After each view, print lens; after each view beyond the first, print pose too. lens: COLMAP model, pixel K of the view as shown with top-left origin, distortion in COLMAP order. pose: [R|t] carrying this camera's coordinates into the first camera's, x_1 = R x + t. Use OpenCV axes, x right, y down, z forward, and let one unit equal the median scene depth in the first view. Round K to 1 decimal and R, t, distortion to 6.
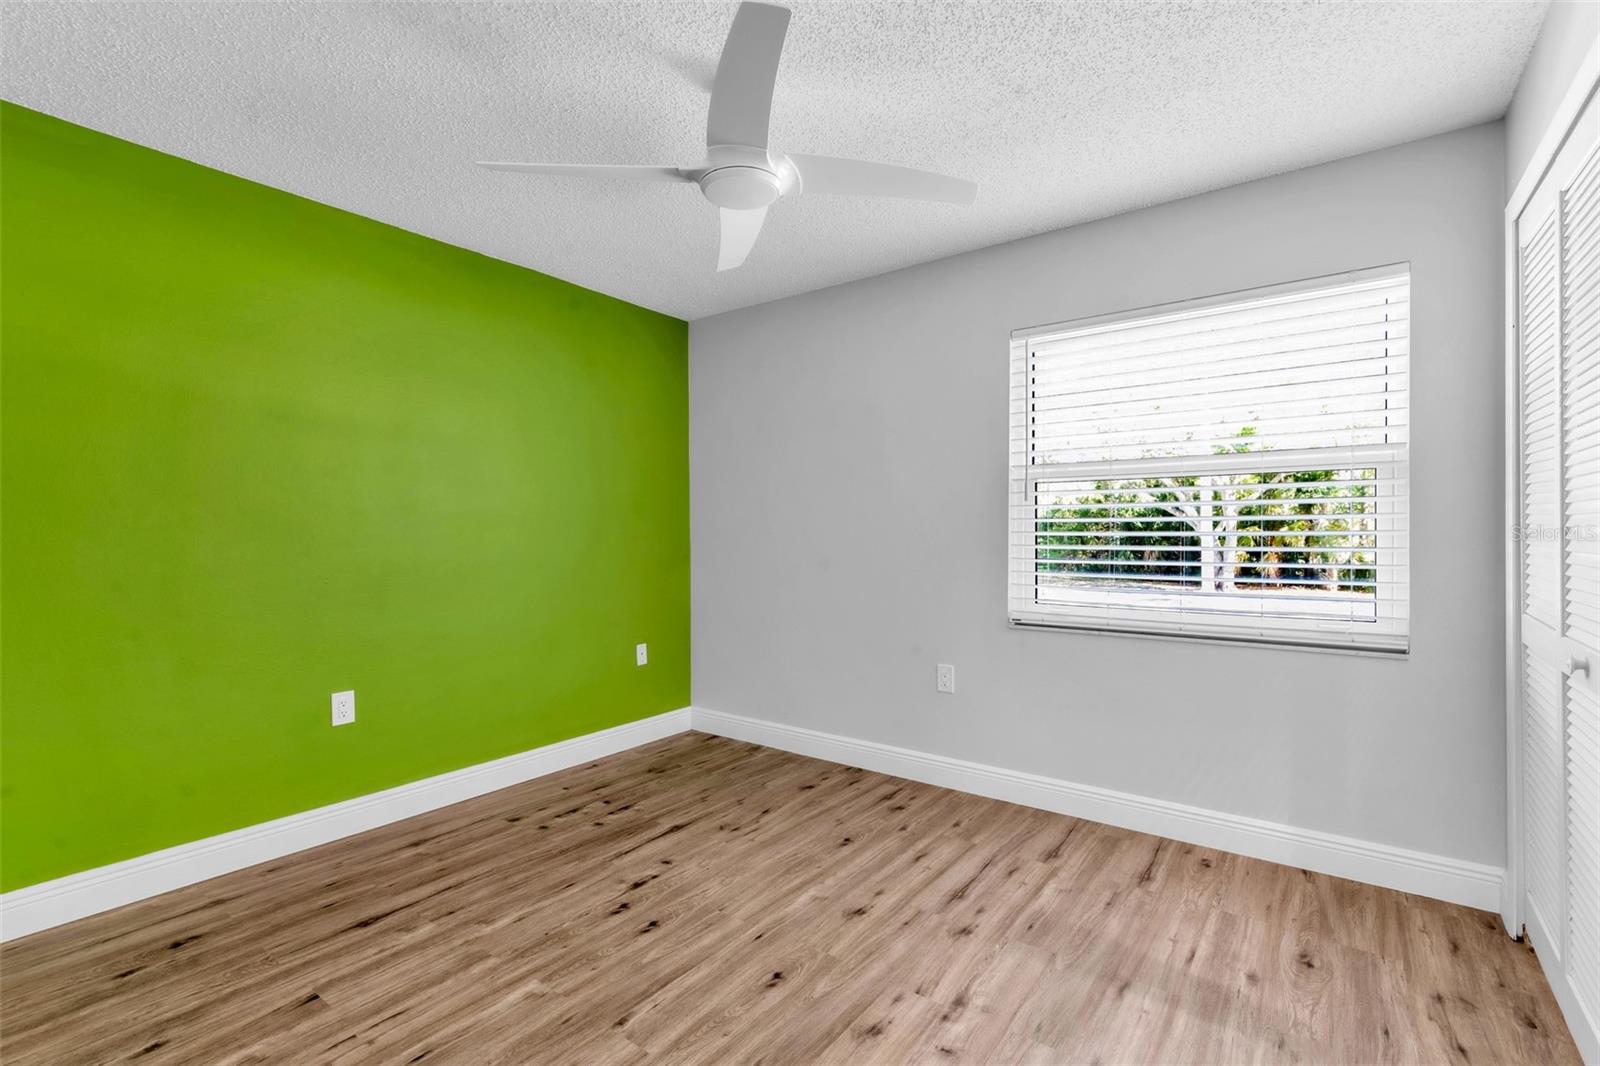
lens RADIAL K [[732.0, 0, 795.7], [0, 732.0, 524.6], [0, 0, 1]] dist [0.003043, -0.000434]
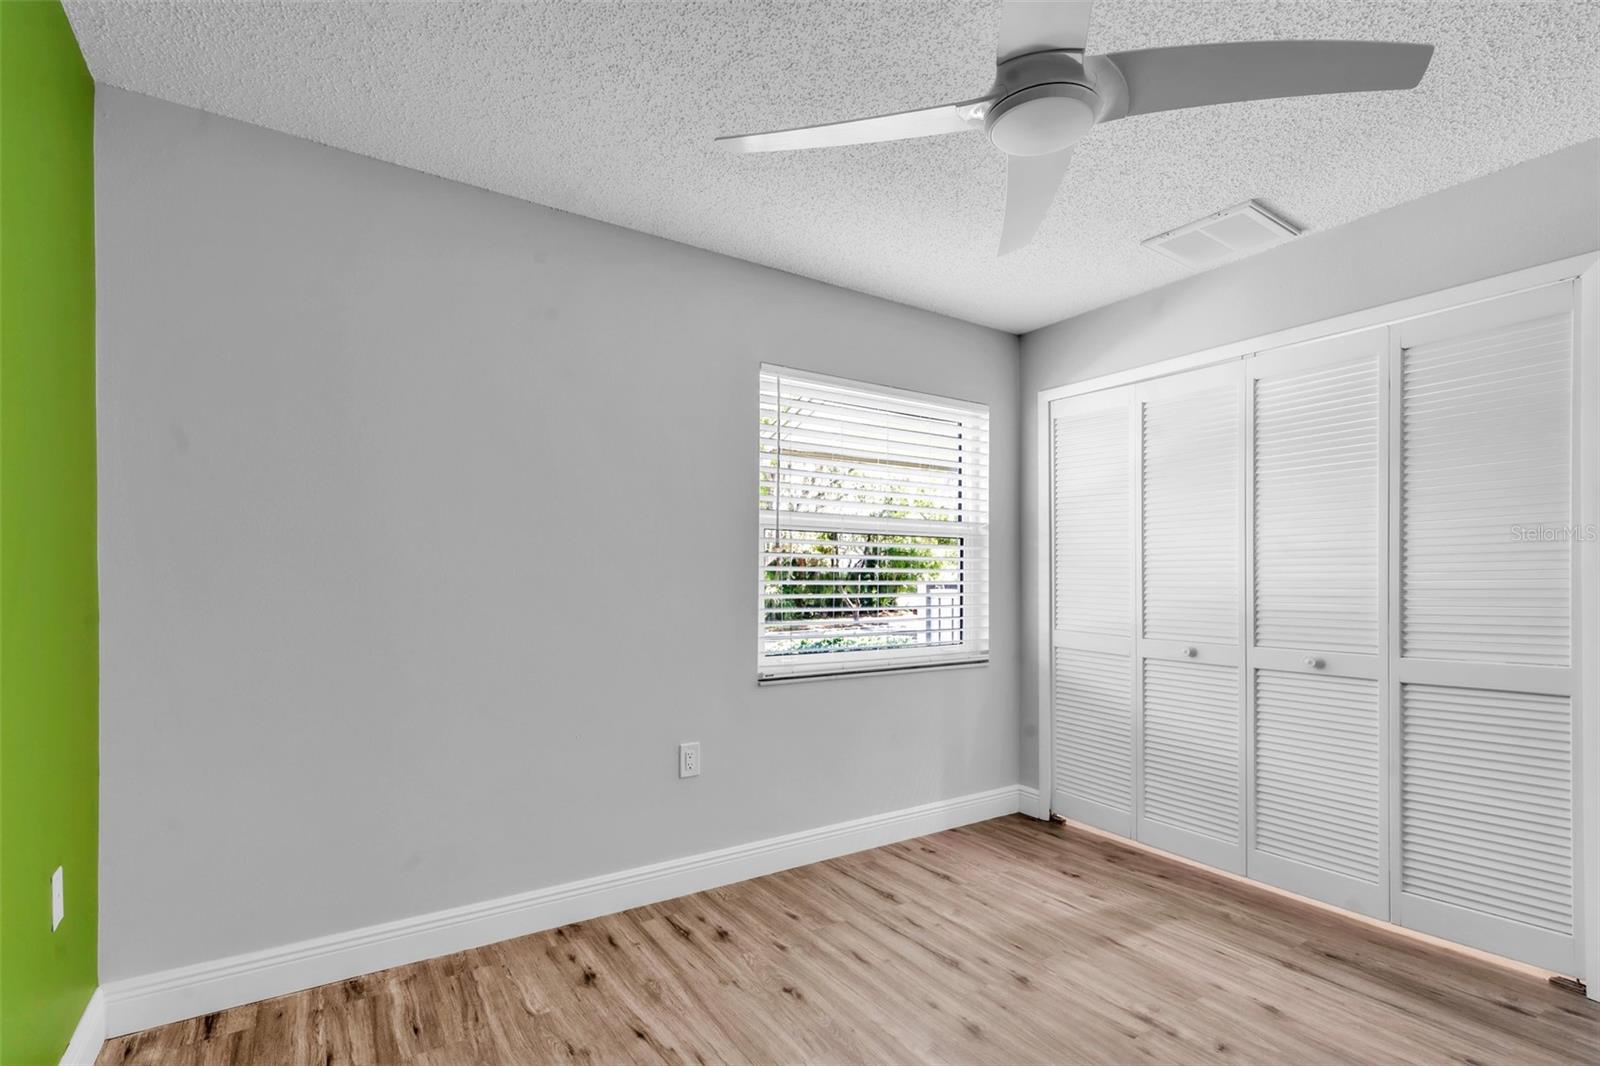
lens RADIAL K [[748.3, 0, 802.1], [0, 748.3, 562.8], [0, 0, 1]] dist [0.007054, -0.000139]
pose [[0.330455, 0.022437, 0.943555, -0.661331], [-0.018116, 0.999684, -0.017427, 0.003893], [-0.943648, -0.011334, 0.330757, 0.734859]]
